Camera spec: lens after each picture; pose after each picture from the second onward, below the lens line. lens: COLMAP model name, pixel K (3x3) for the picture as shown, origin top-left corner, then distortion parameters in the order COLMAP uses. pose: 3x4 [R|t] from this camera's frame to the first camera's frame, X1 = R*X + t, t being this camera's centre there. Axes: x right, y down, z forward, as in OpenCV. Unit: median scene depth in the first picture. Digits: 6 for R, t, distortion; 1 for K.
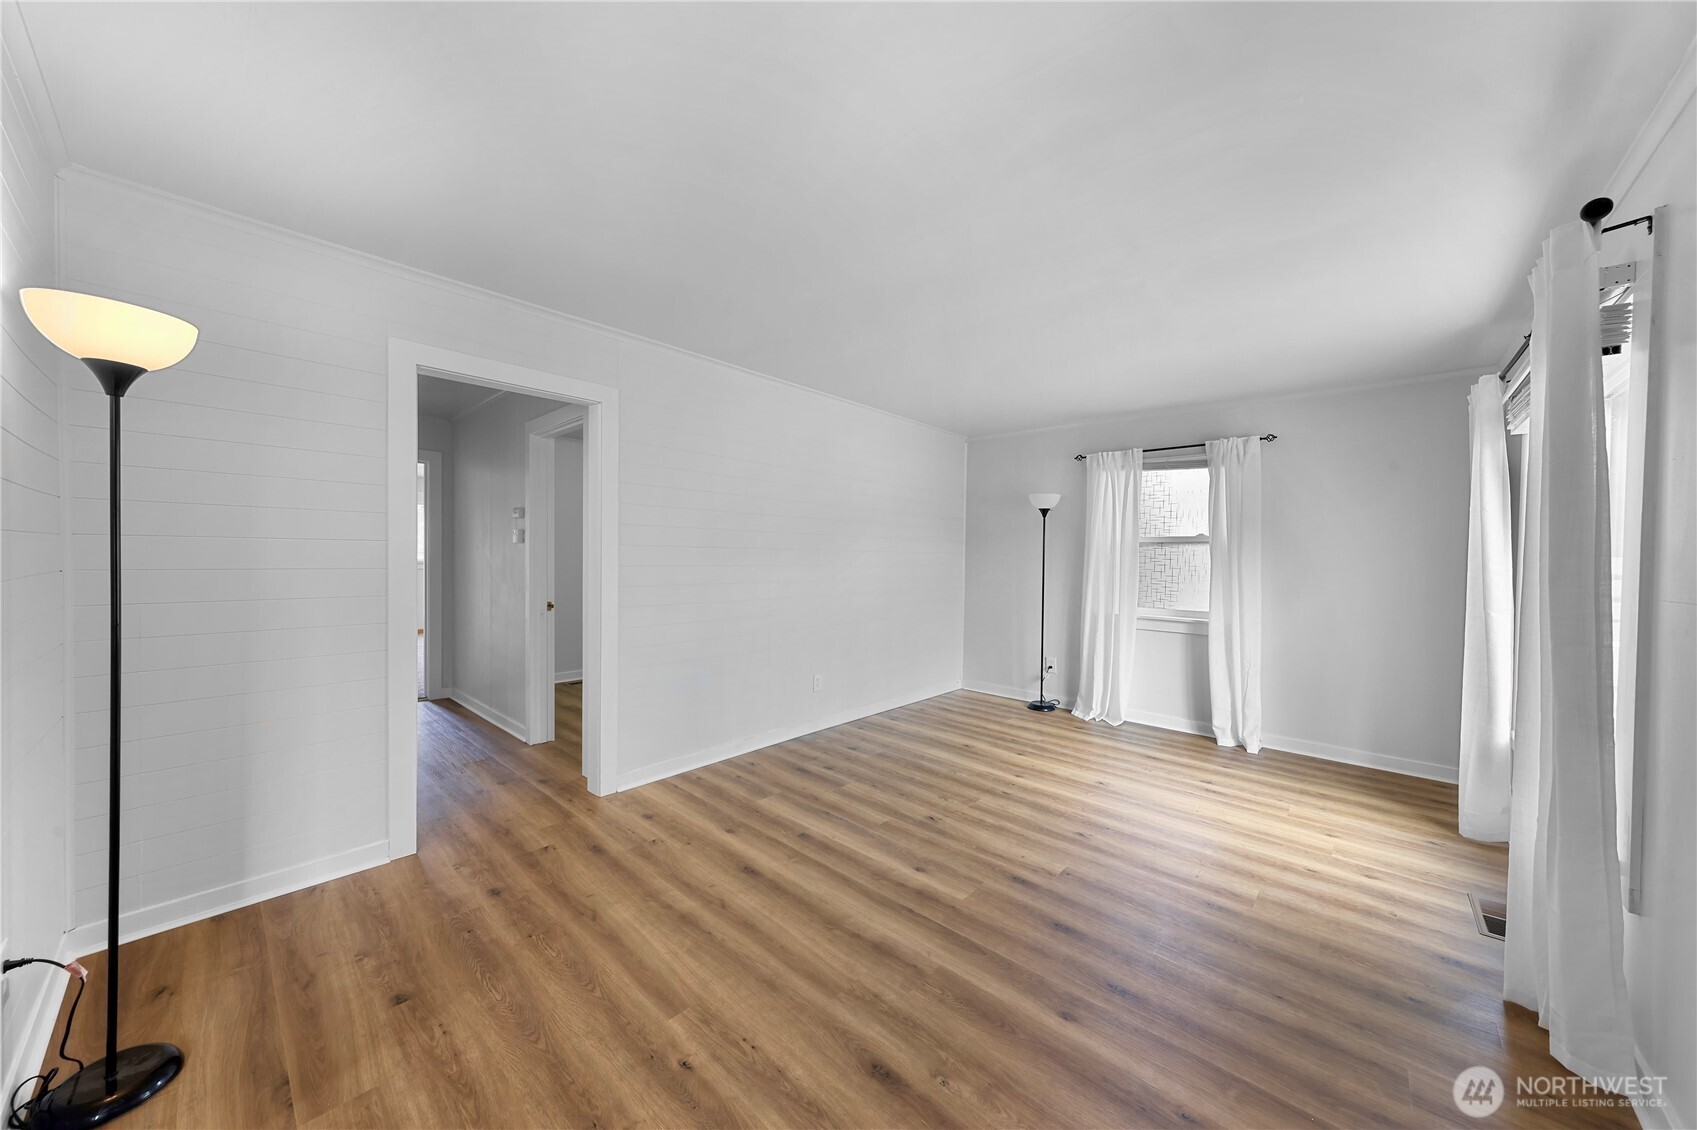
lens RADIAL K [[583.0, 0, 847.6], [0, 583.0, 563.7], [0, 0, 1]] dist [0.000251, 0.000306]
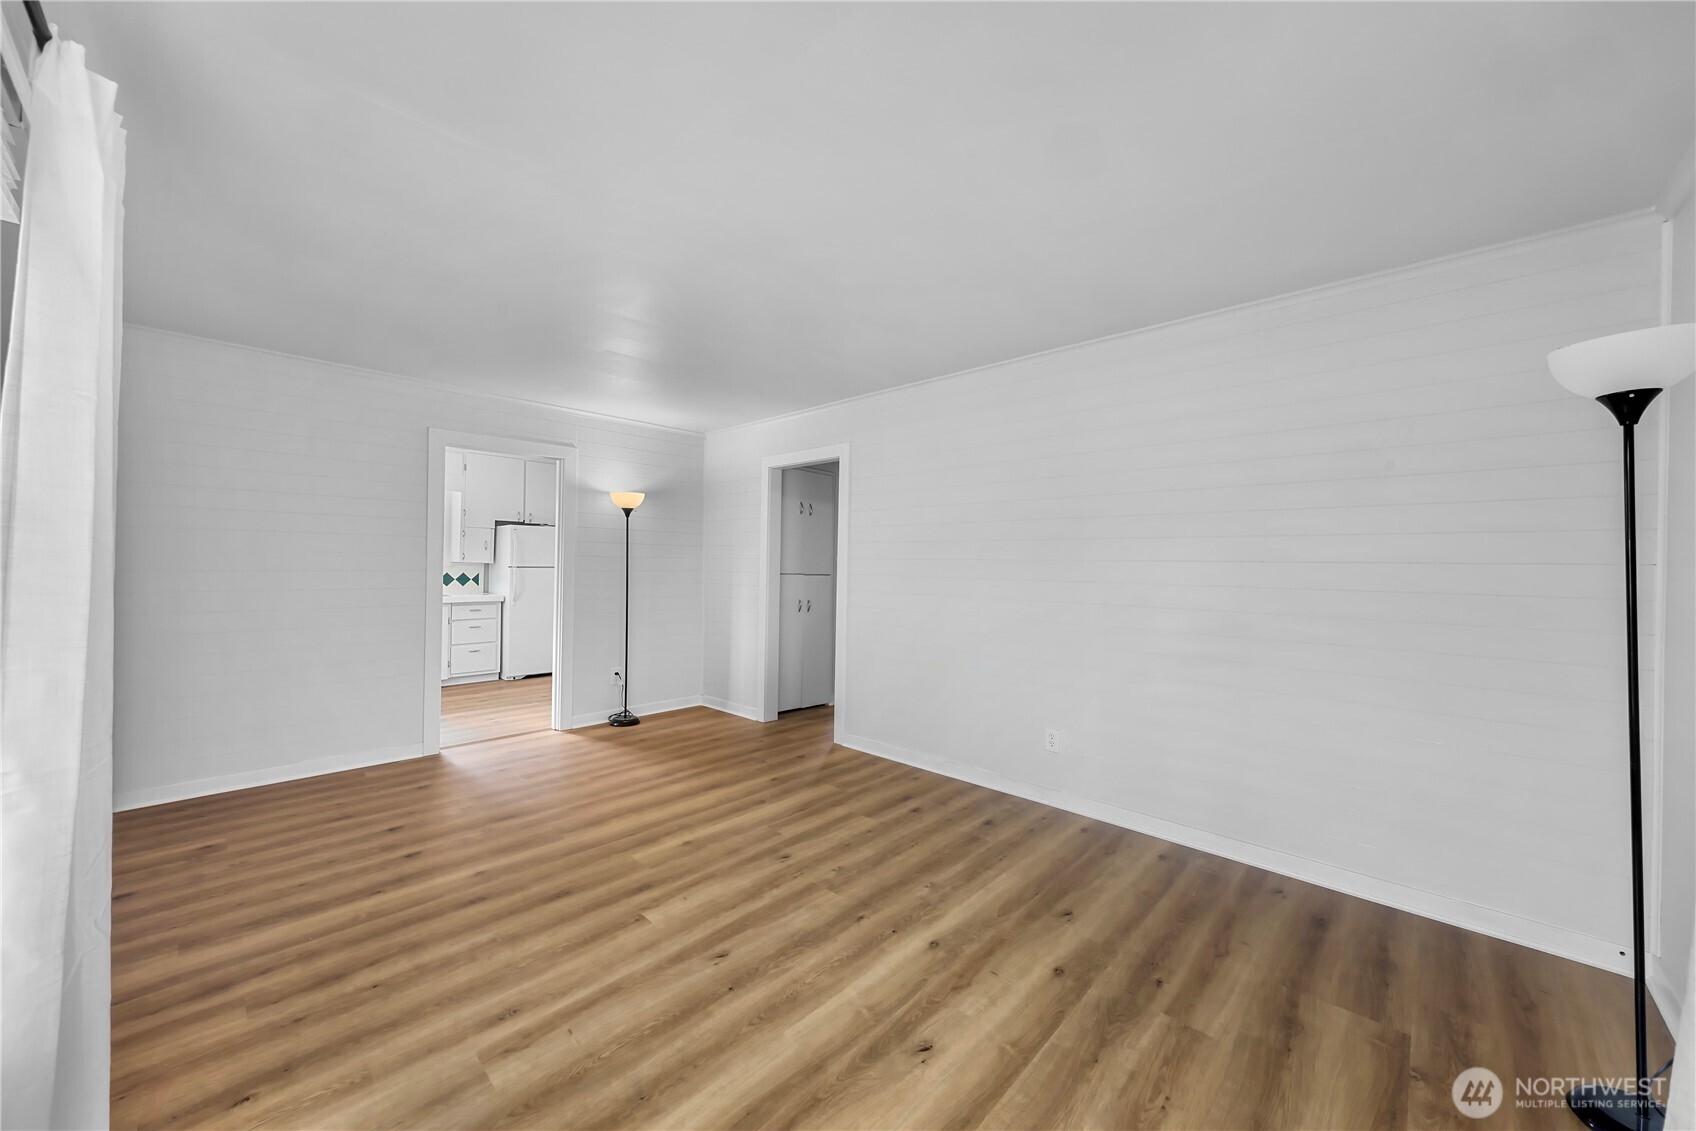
lens RADIAL K [[626.1, 0, 850.6], [0, 626.1, 566.8], [0, 0, 1]] dist [0.002349, 0.000268]
pose [[-0.019151, -0.012122, -0.999743, 0.936503], [-0.031293, 0.999444, -0.011519, 0.001129], [0.999327, 0.031064, -0.019520, 0.936914]]
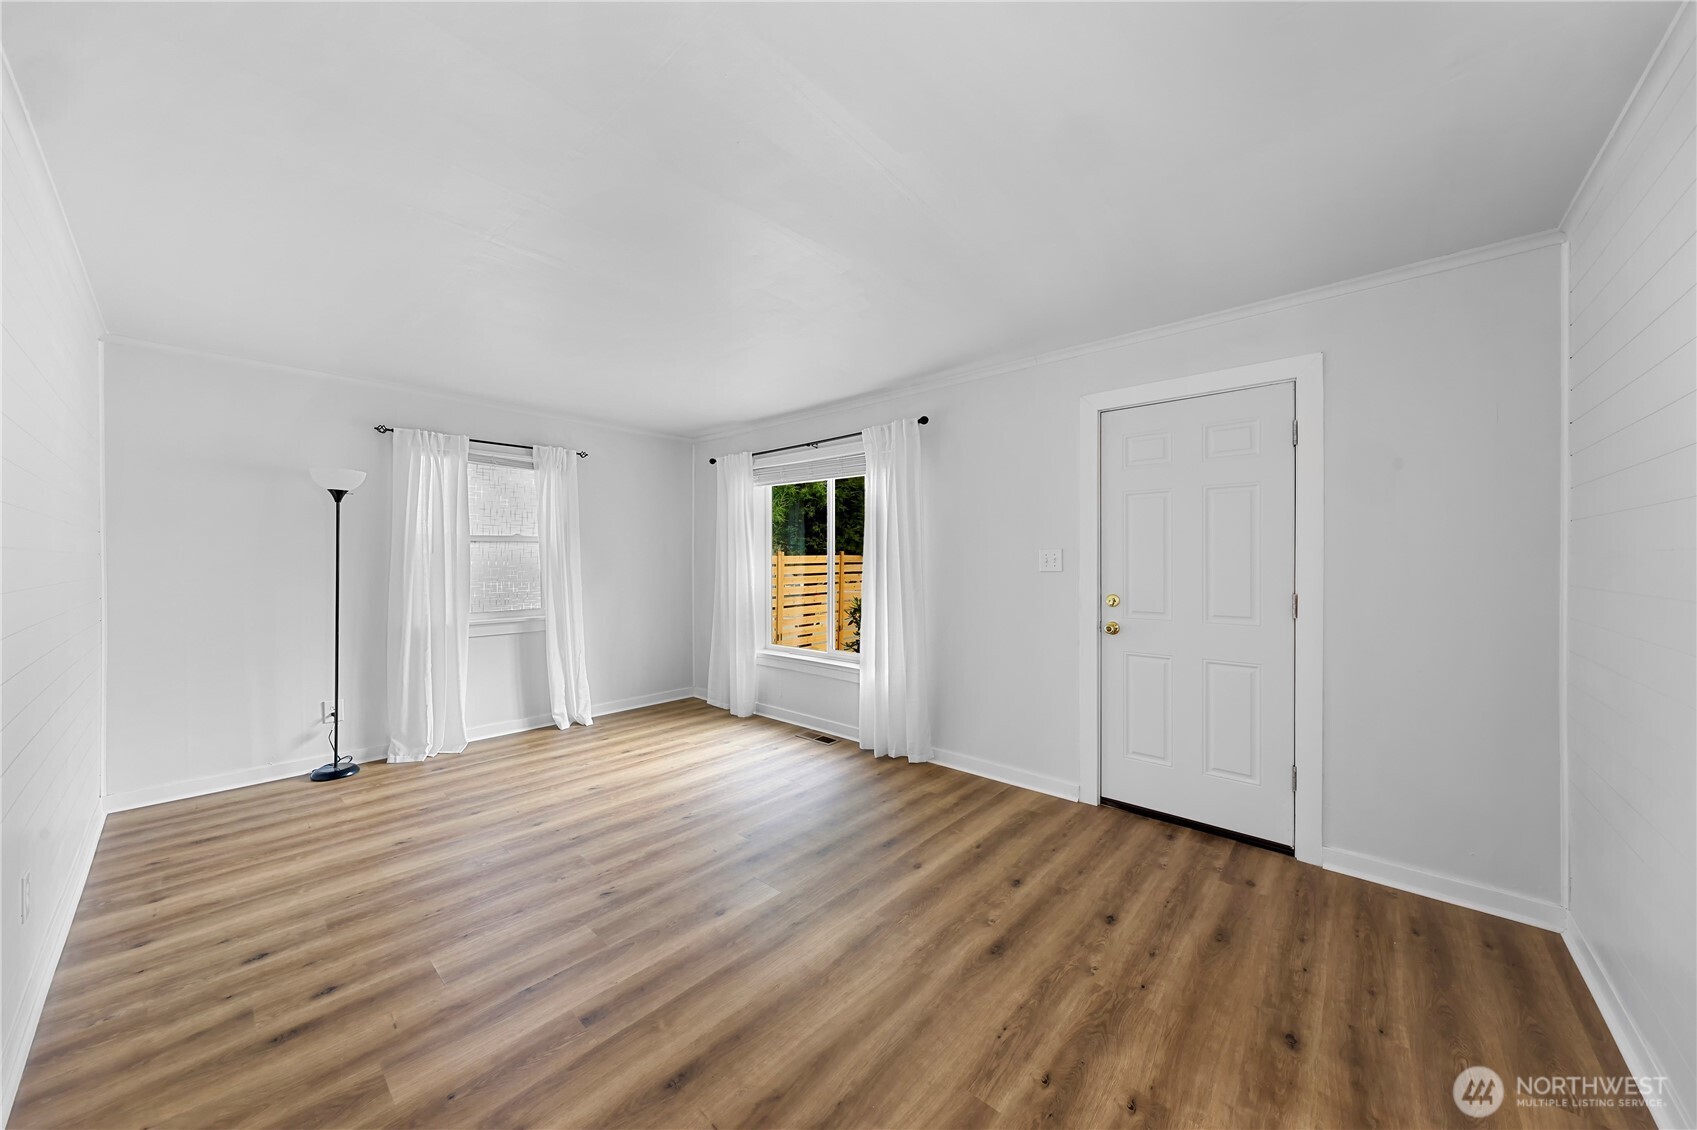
lens RADIAL K [[583.0, 0, 842.9], [0, 583.0, 552.1], [0, 0, 1]] dist [0.000251, 0.000306]
pose [[0.001842, -0.003982, 0.999990, -0.541530], [0.016138, 0.999862, 0.003952, -0.018269], [-0.999868, 0.016130, 0.001906, 0.570216]]
